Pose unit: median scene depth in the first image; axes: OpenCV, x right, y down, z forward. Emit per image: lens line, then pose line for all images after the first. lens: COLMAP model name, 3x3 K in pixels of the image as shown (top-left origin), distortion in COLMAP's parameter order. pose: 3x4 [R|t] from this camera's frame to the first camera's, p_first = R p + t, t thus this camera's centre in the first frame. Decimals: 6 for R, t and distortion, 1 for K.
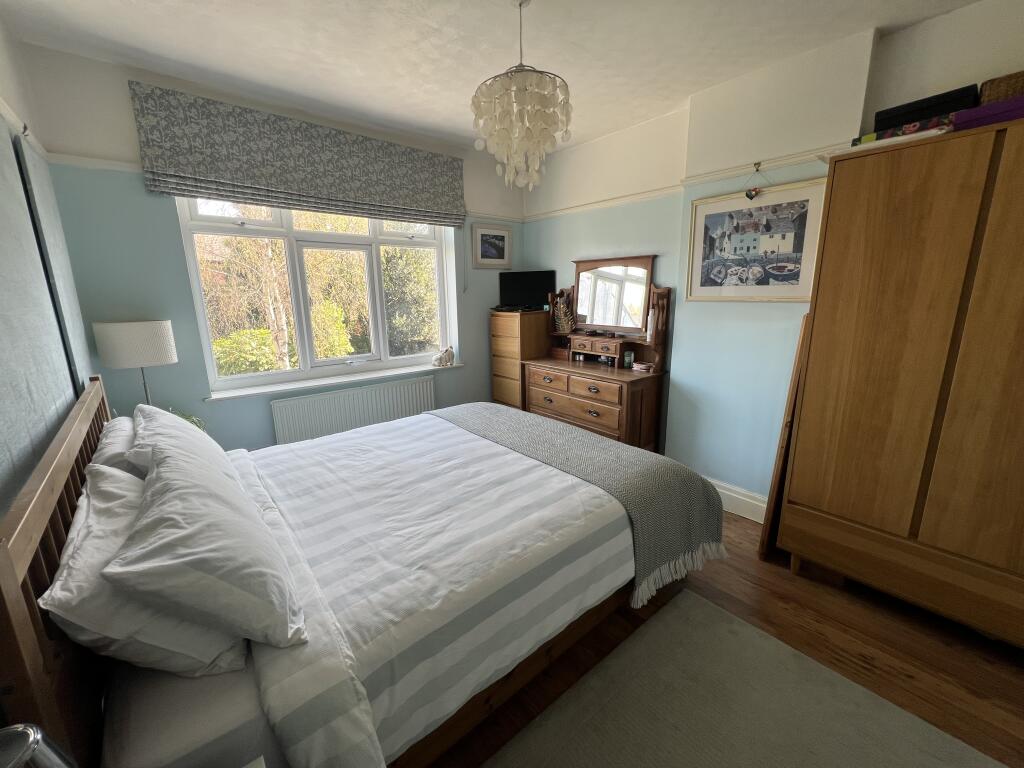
lens RADIAL K [[409.1, 0, 507.9], [0, 409.1, 381.8], [0, 0, 1]] dist [-0.003225, 0.000399]
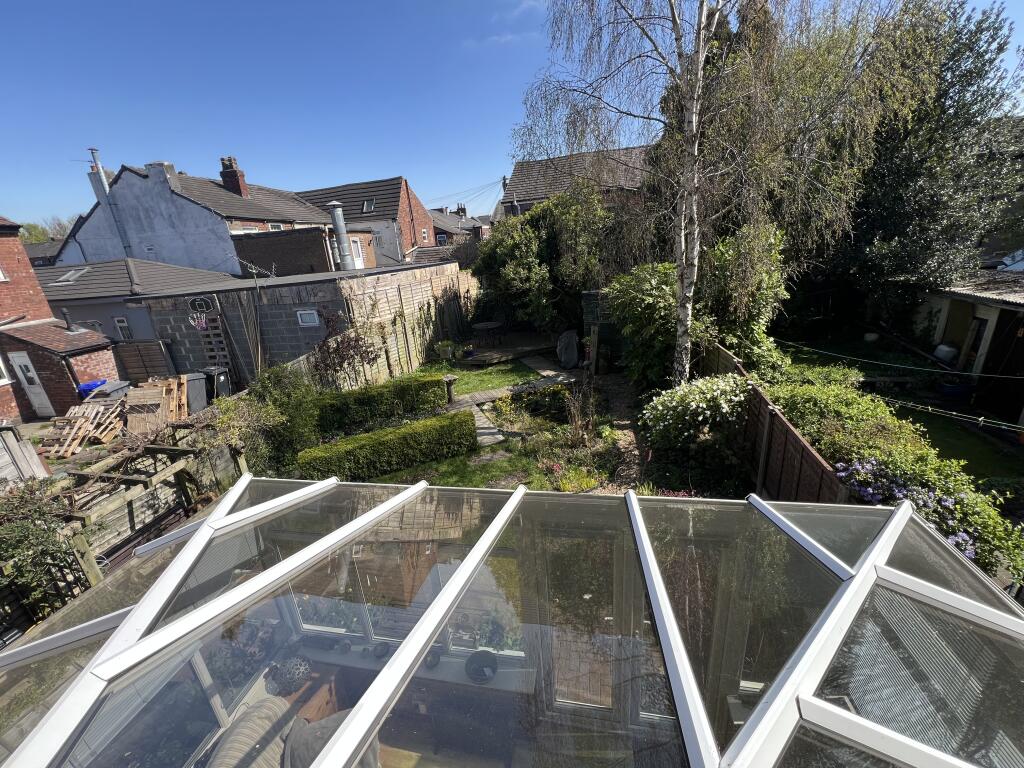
lens RADIAL K [[411.2, 0, 510.8], [0, 411.2, 382.2], [0, 0, 1]] dist [-0.001402, -0.000069]
pose [[0.625875, 0.220842, -0.748003, -0.789895], [-0.095990, 0.973593, 0.207128, -0.213598], [0.773993, -0.057836, 0.630547, 1.375012]]
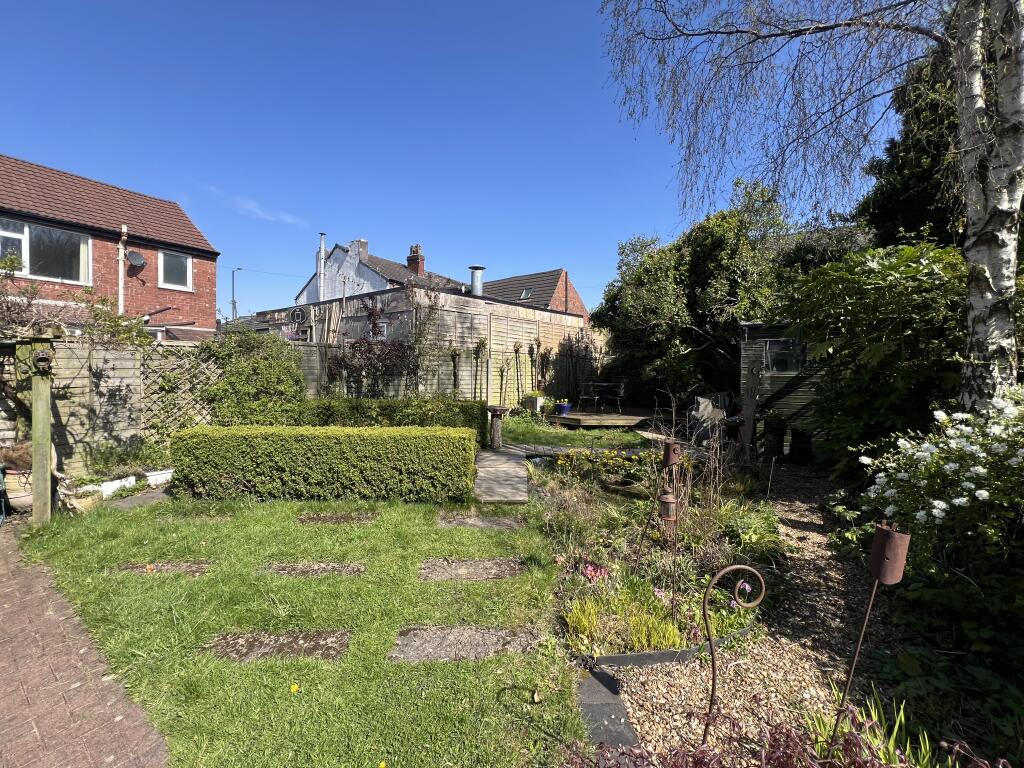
lens RADIAL K [[411.2, 0, 509.3], [0, 411.2, 380.5], [0, 0, 1]] dist [-0.001402, -0.000069]
pose [[0.259923, 0.039028, -0.964840, -1.693617], [-0.223891, 0.974390, -0.020901, 0.598109], [0.939315, 0.221452, 0.262005, 2.975073]]
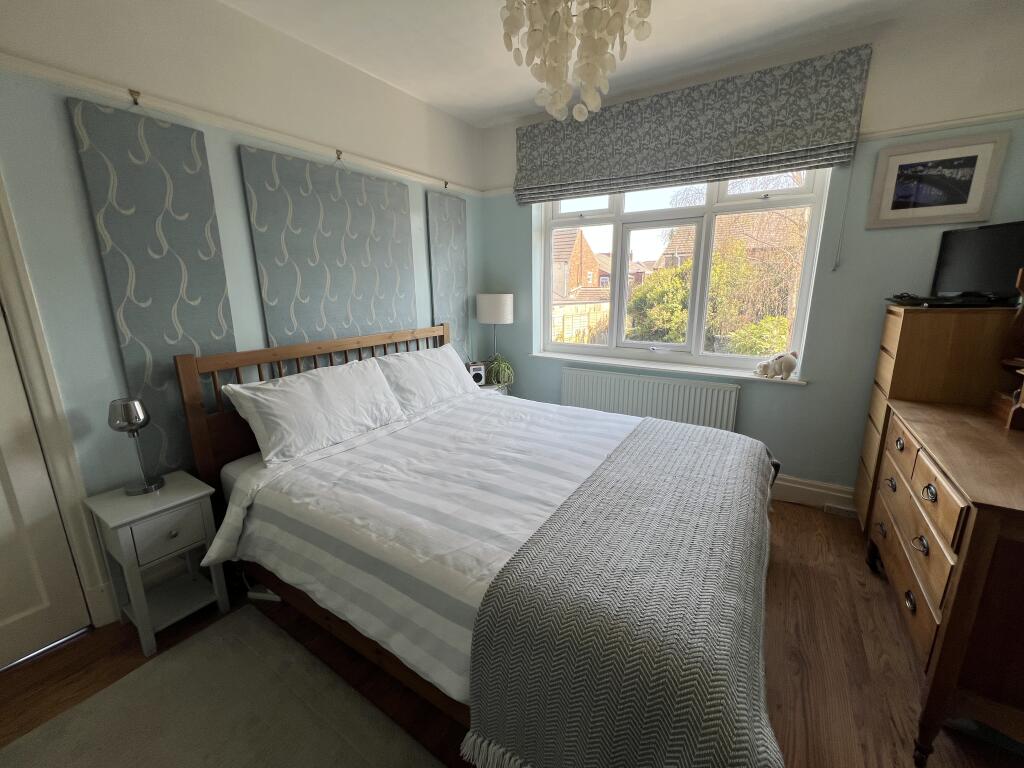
lens RADIAL K [[411.2, 0, 510.8], [0, 411.2, 381.5], [0, 0, 1]] dist [-0.001402, -0.000069]
pose [[0.297837, 0.226574, -0.927339, 0.624416], [-0.200142, 0.964656, 0.171411, -0.109183], [0.933400, 0.134547, 0.332658, 0.600700]]
